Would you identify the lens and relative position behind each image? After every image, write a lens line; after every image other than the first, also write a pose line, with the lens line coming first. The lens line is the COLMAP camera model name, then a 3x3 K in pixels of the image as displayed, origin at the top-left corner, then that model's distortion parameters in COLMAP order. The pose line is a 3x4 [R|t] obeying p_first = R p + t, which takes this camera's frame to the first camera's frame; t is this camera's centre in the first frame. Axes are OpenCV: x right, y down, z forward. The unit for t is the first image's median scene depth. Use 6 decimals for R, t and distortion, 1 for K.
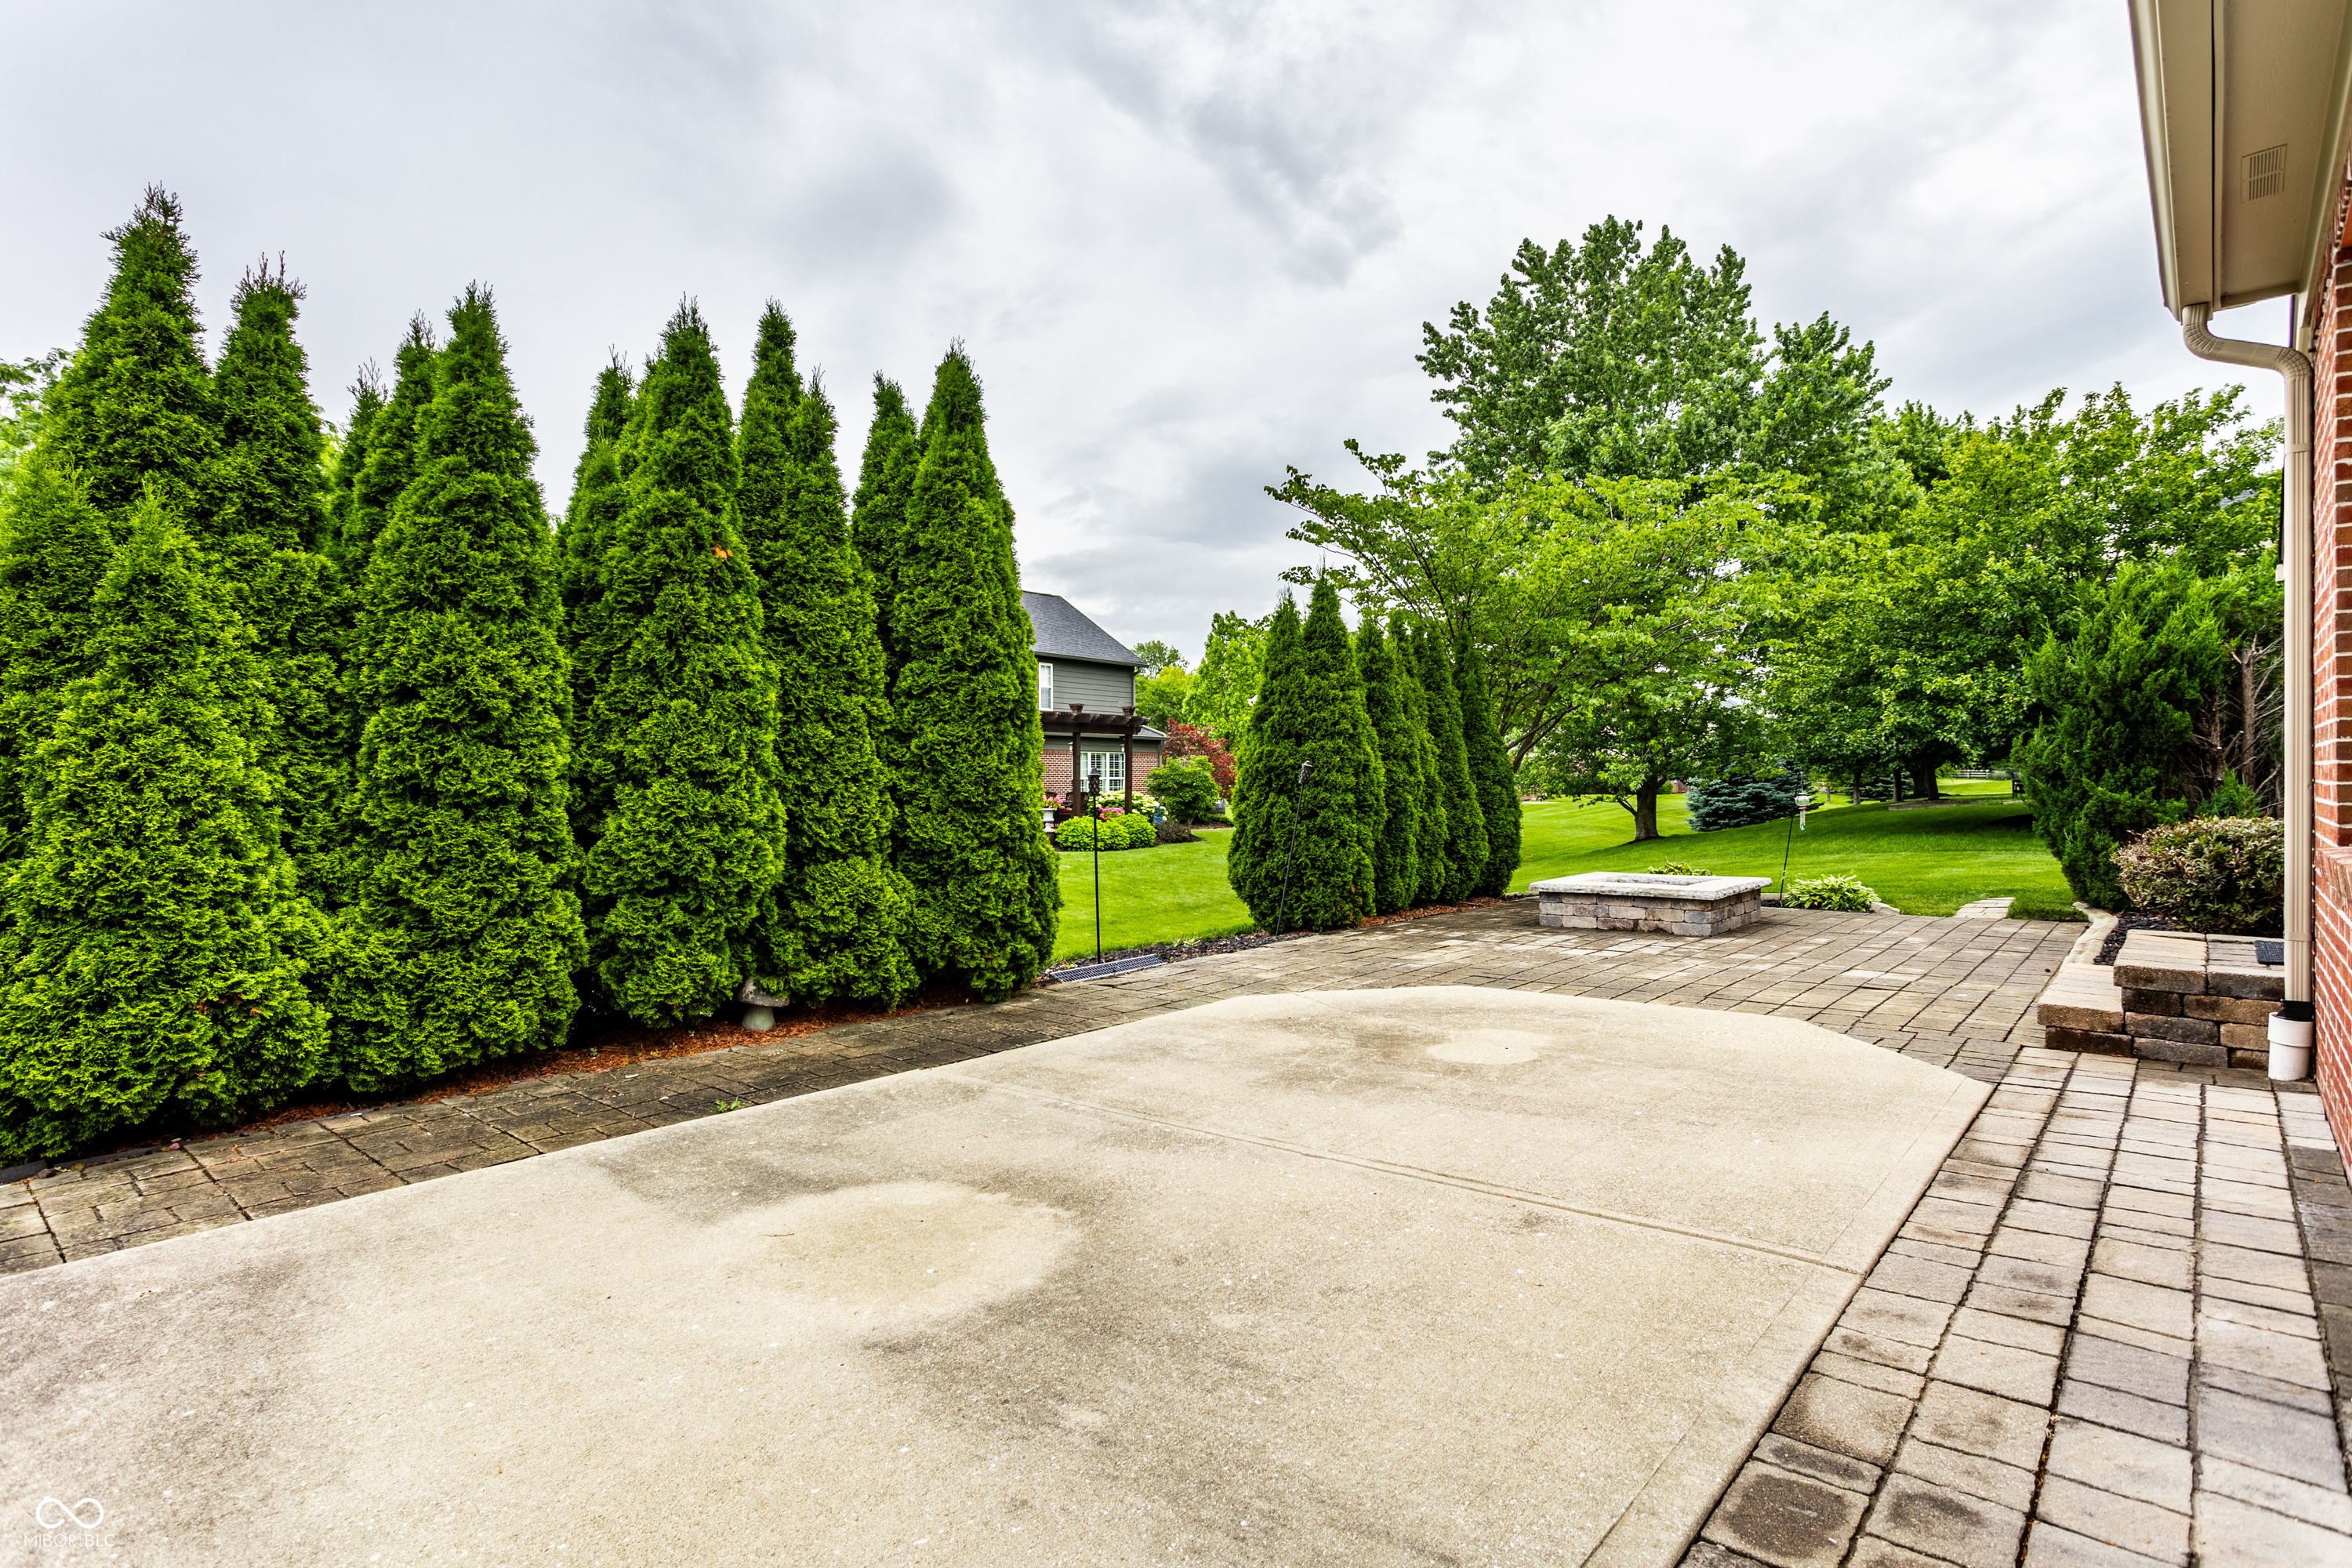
lens RADIAL K [[1195.4, 0, 1172.8], [0, 1195.4, 736.2], [0, 0, 1]] dist [-0.000061, -0.000033]
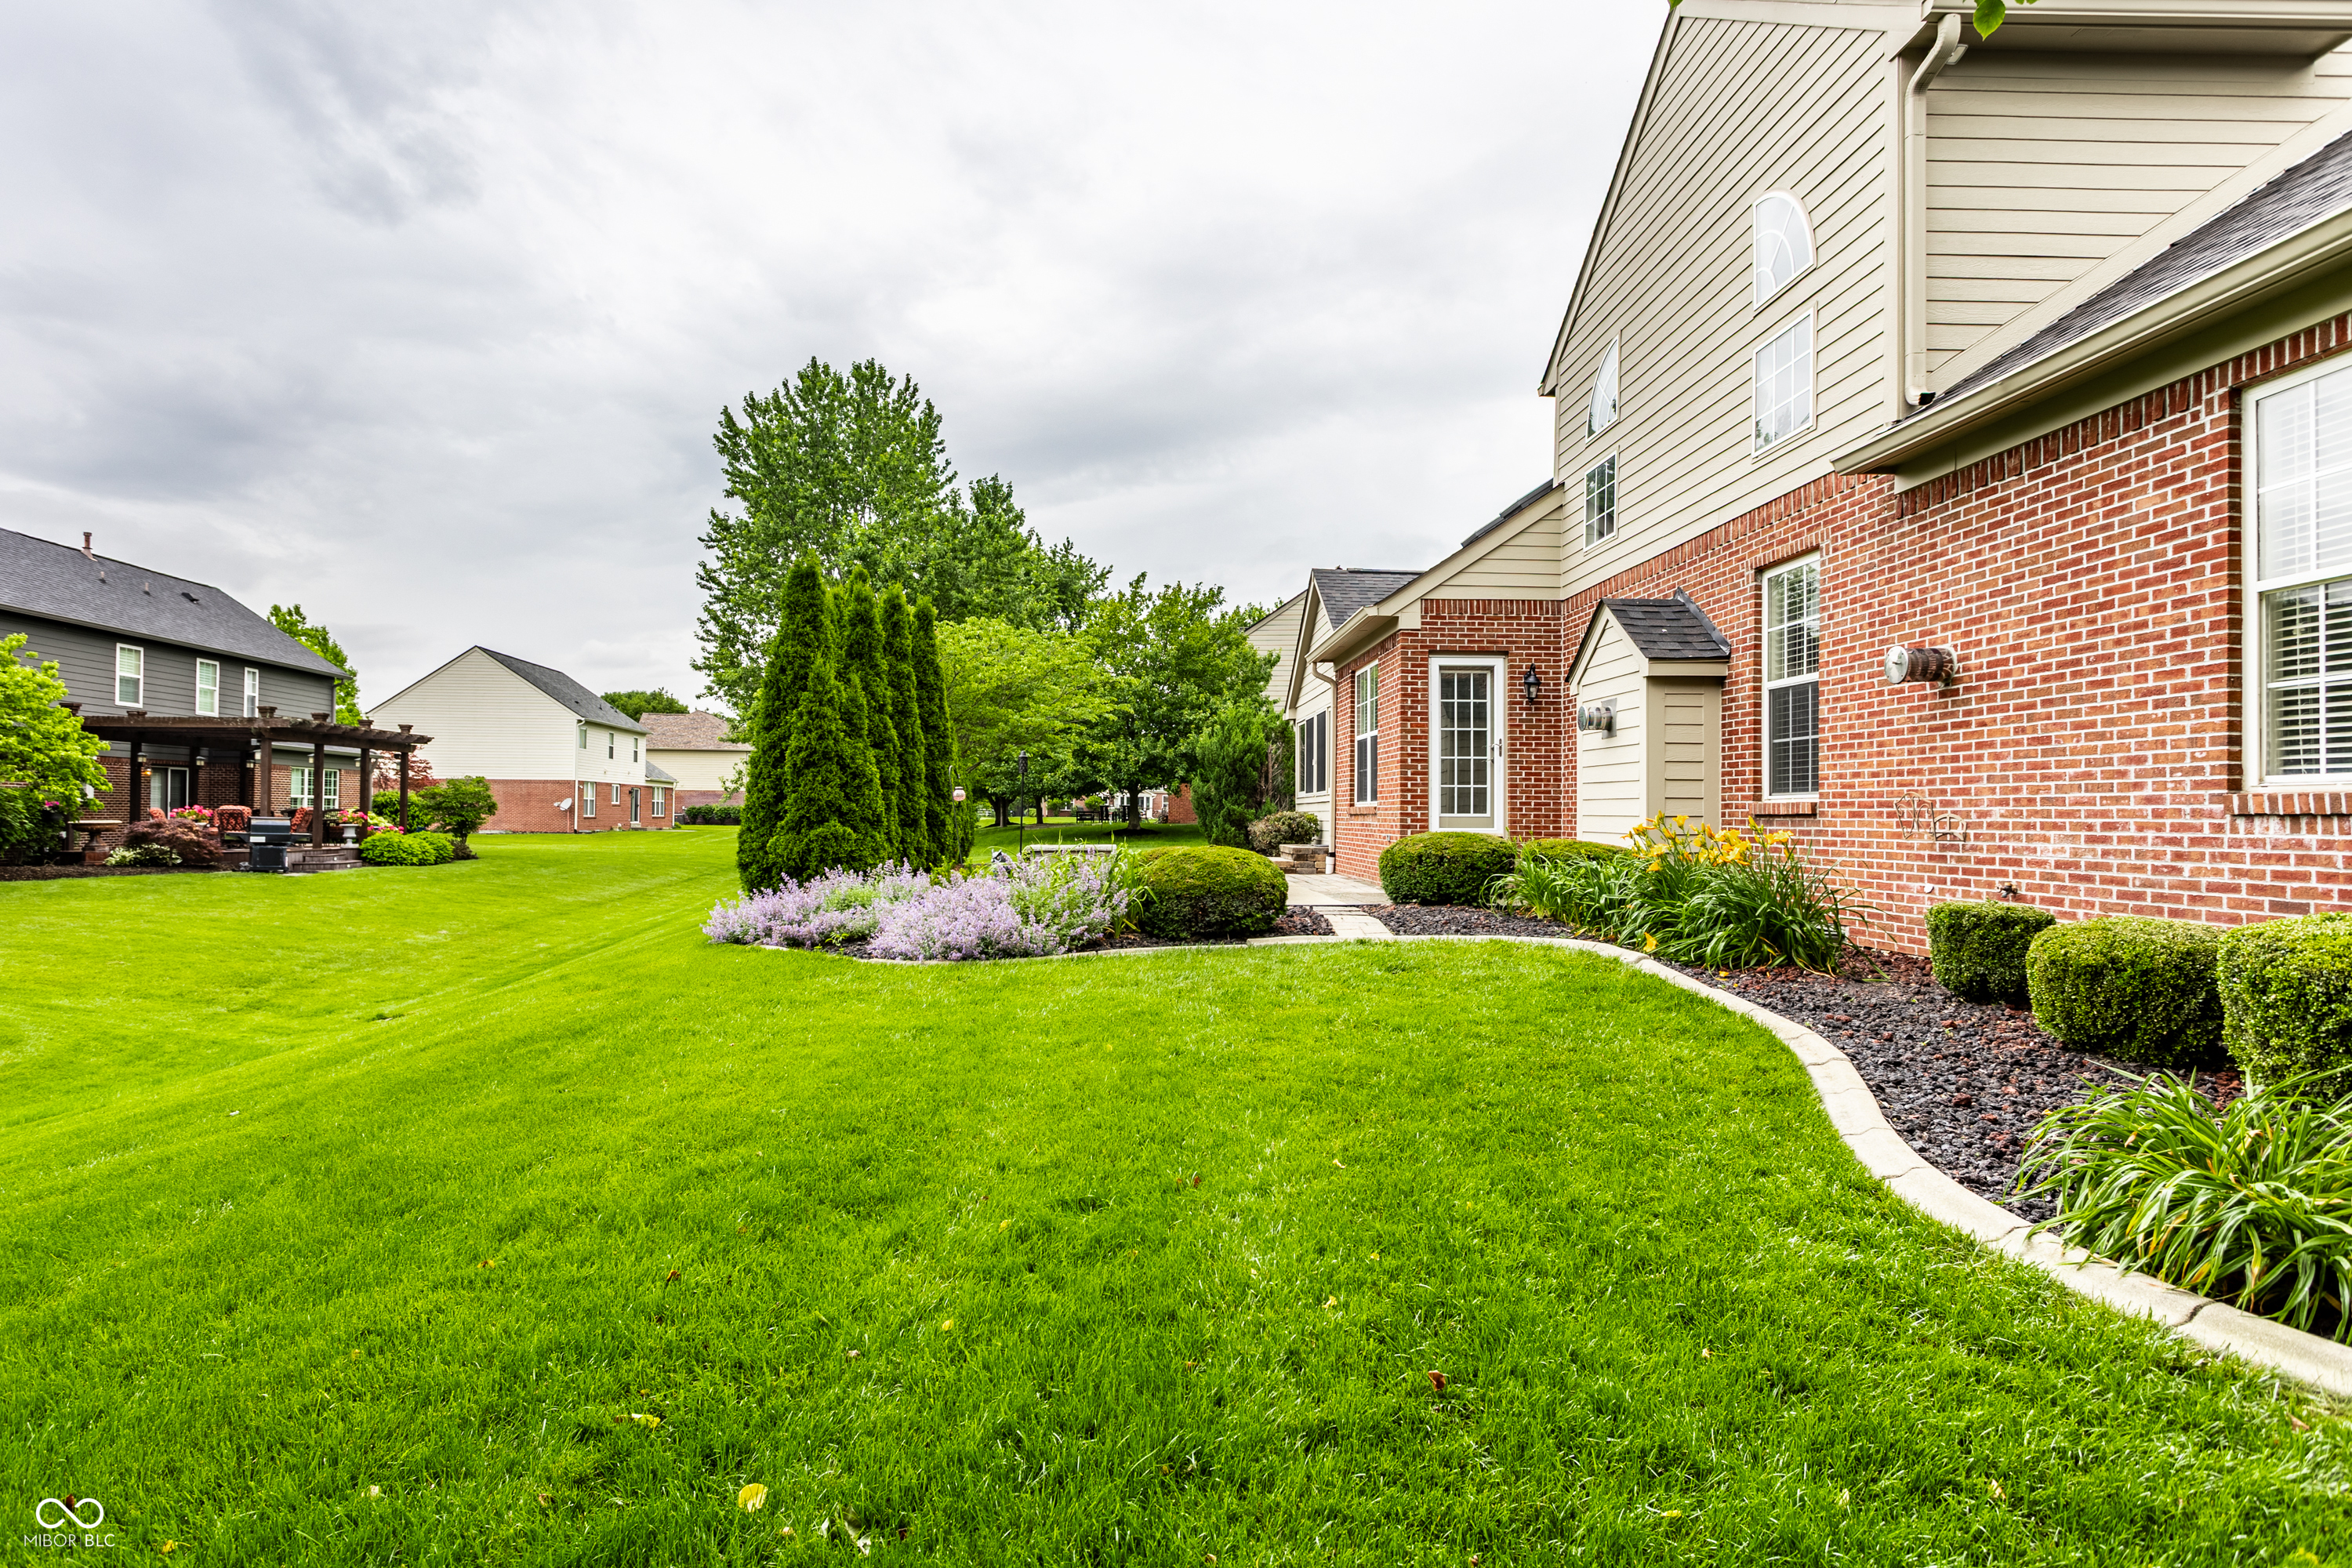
lens RADIAL K [[1254.3, 0, 1171.9], [0, 1254.3, 811.0], [0, 0, 1]] dist [0.001046, 0.000626]
pose [[0.726061, 0.012906, 0.687509, -0.327175], [-0.035682, 0.999184, 0.018926, 0.005169], [-0.686704, -0.038273, 0.725929, -0.231461]]
